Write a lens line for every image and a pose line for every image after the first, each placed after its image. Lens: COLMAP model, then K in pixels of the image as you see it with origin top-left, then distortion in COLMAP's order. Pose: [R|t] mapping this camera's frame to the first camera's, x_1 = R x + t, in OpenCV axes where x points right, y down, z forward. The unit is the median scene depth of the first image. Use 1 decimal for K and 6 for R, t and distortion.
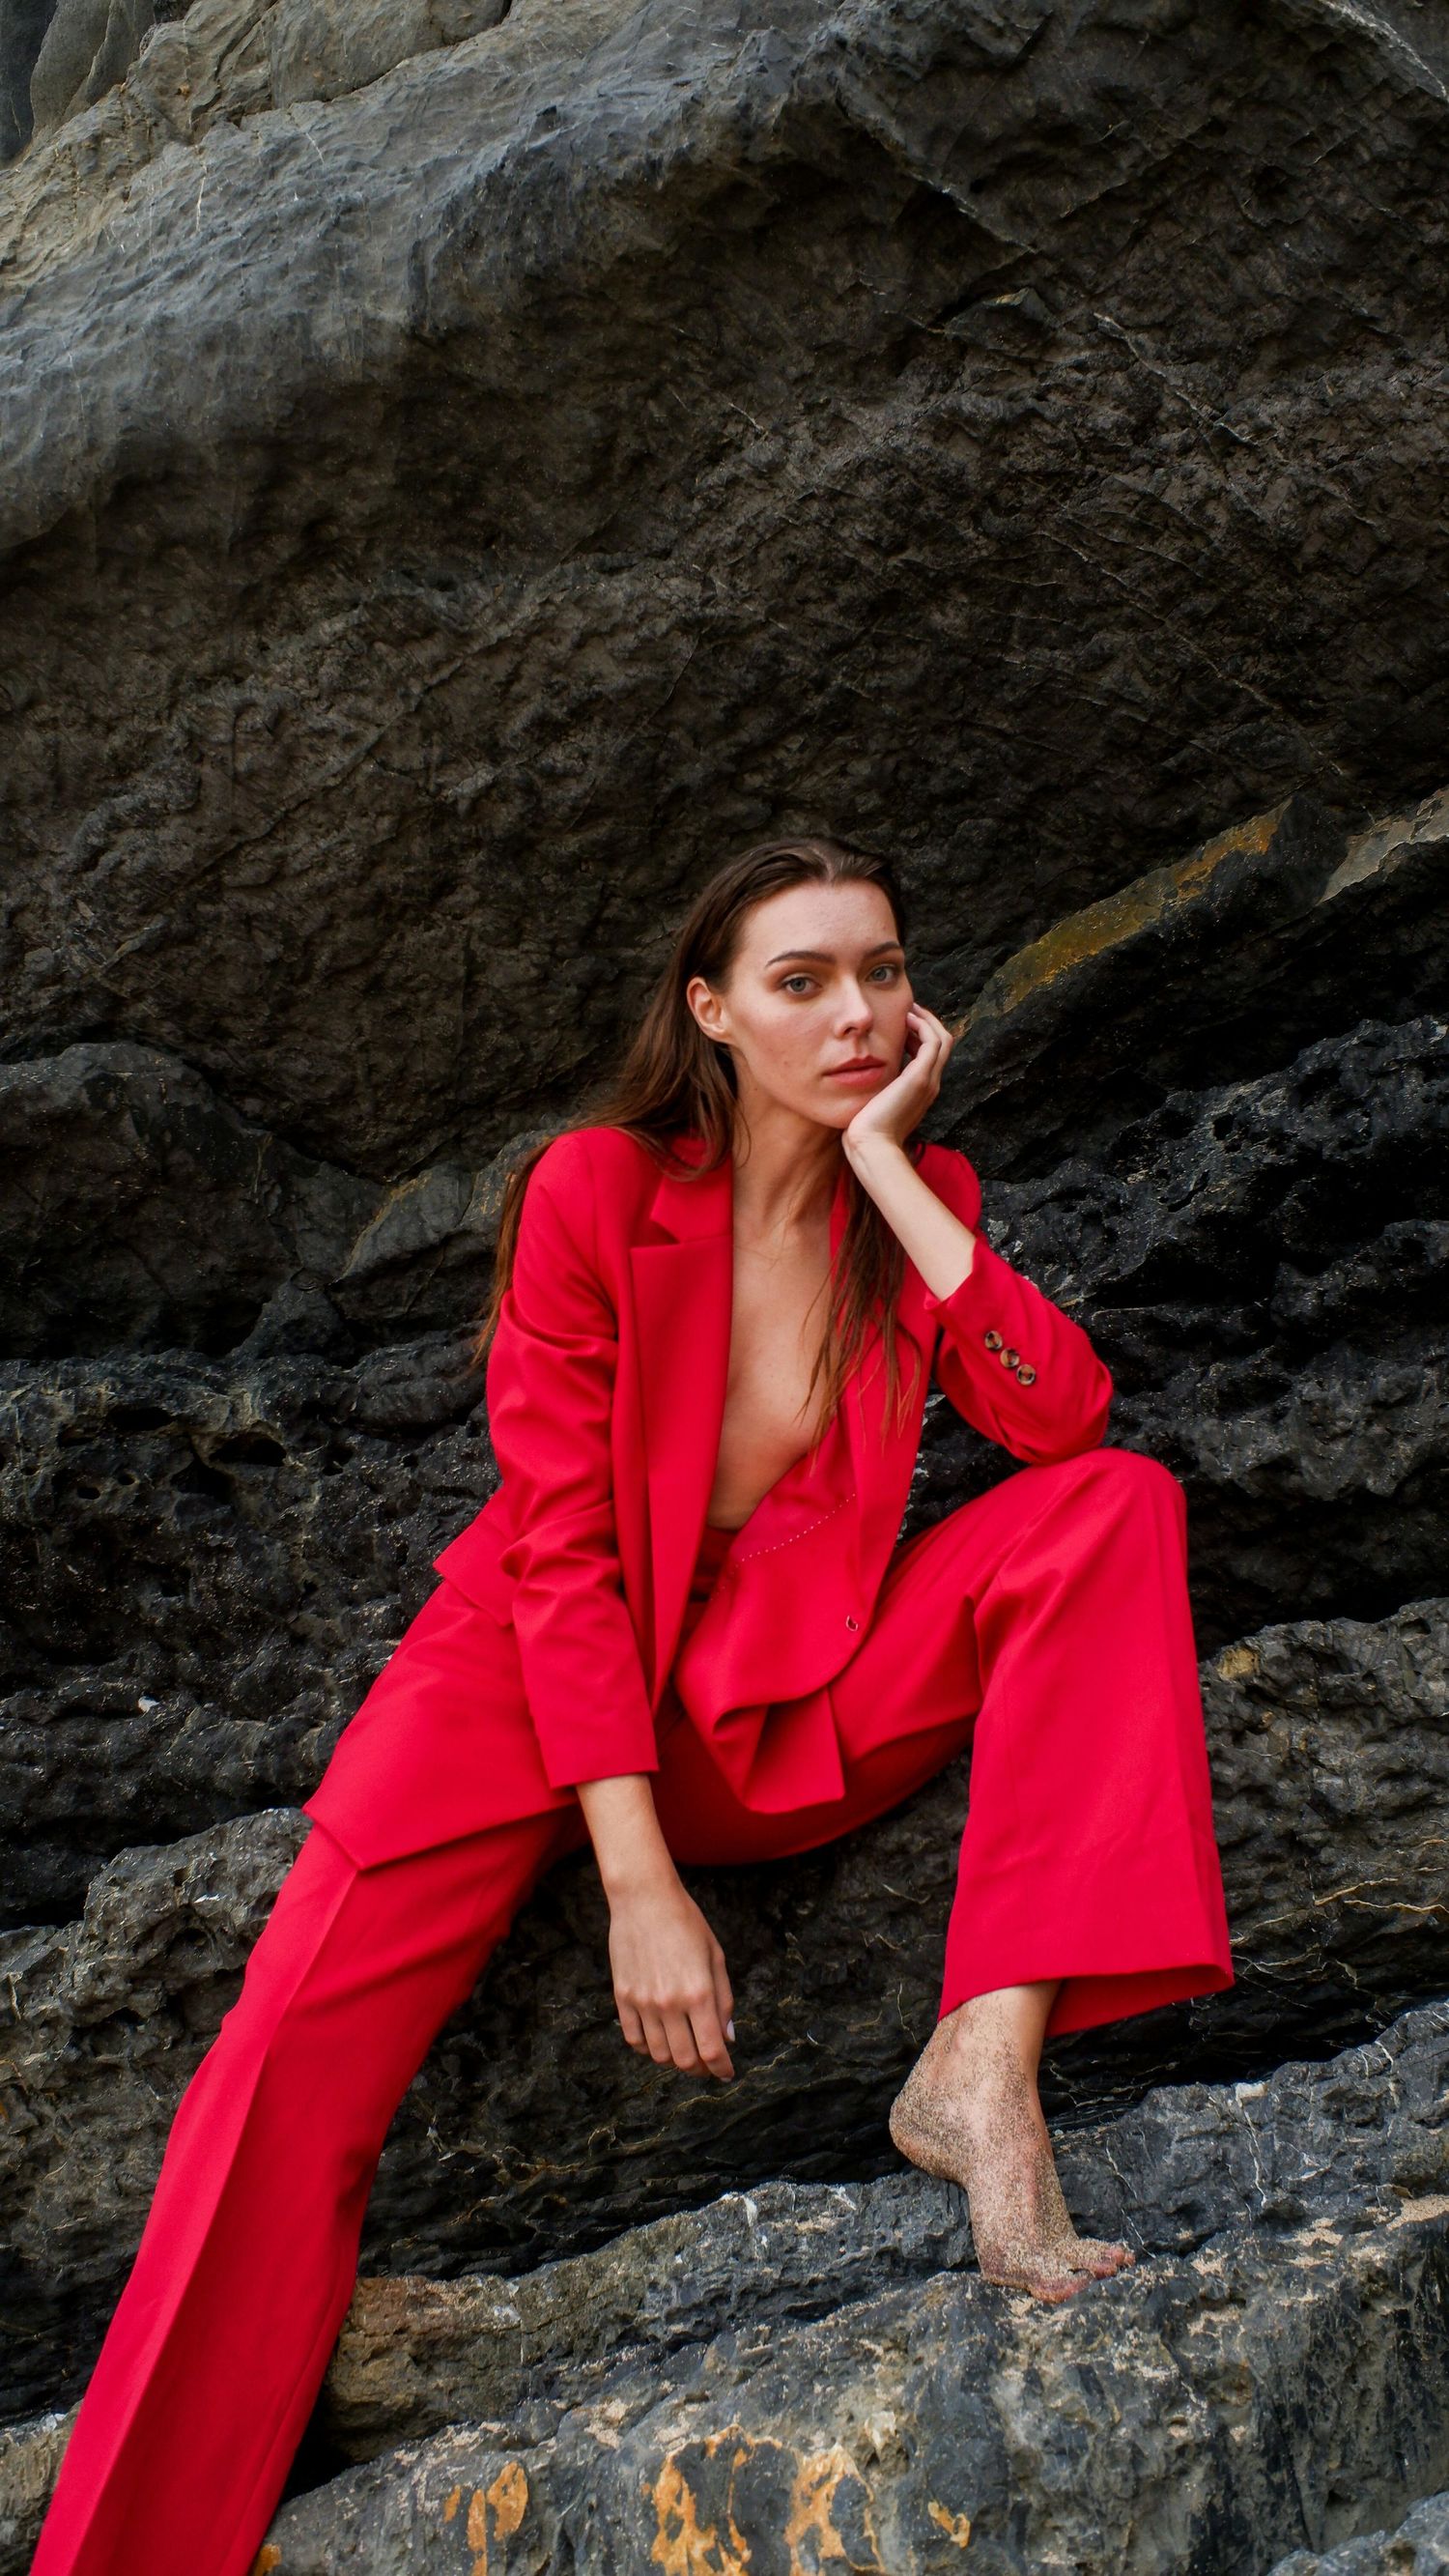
lens RADIAL K [[2124.6, 0, 716.9], [0, 2124.6, 1299.5], [0, 0, 1]] dist [-0.046903, 0.082440]
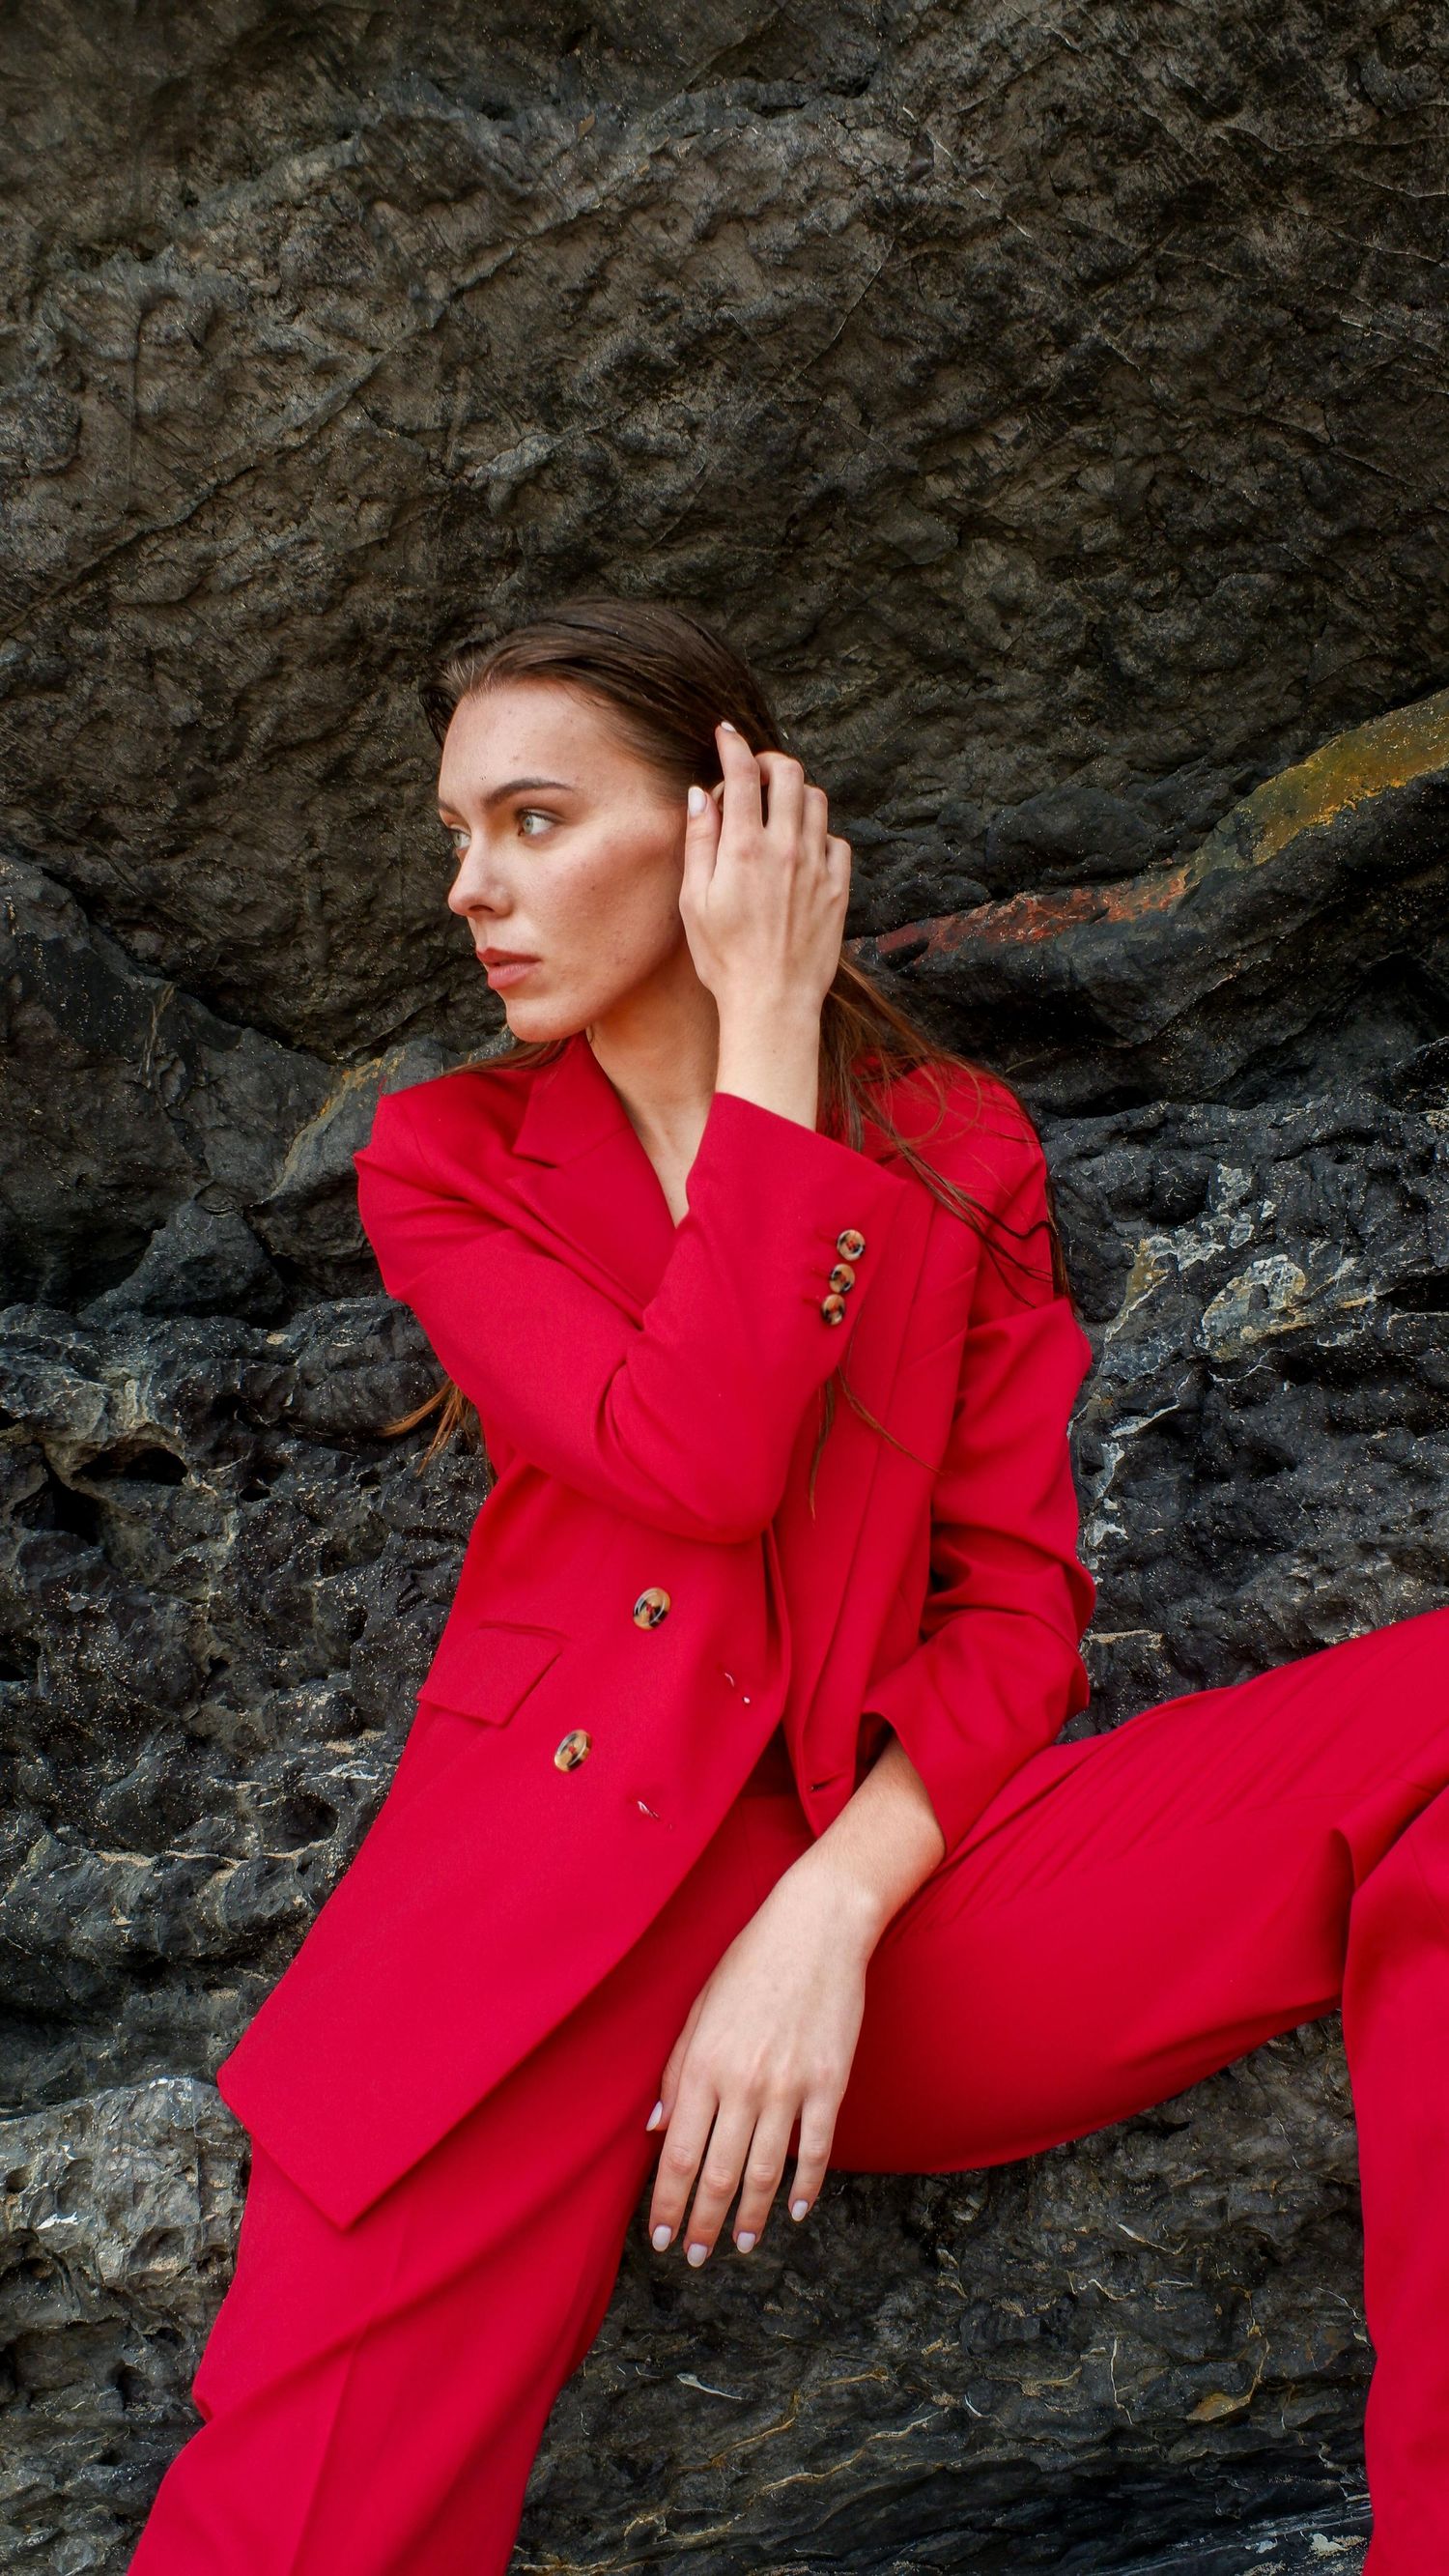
lens RADIAL K [[2124.6, 0, 716.9], [0, 2124.6, 1299.5], [0, 0, 1]] dist [-0.046903, 0.082440]
pose [[0.996827, 0.040357, 0.068606, -0.087555], [-0.046184, 0.995260, 0.085584, -0.048807], [-0.064827, -0.088481, 0.993966, 0.339411]]
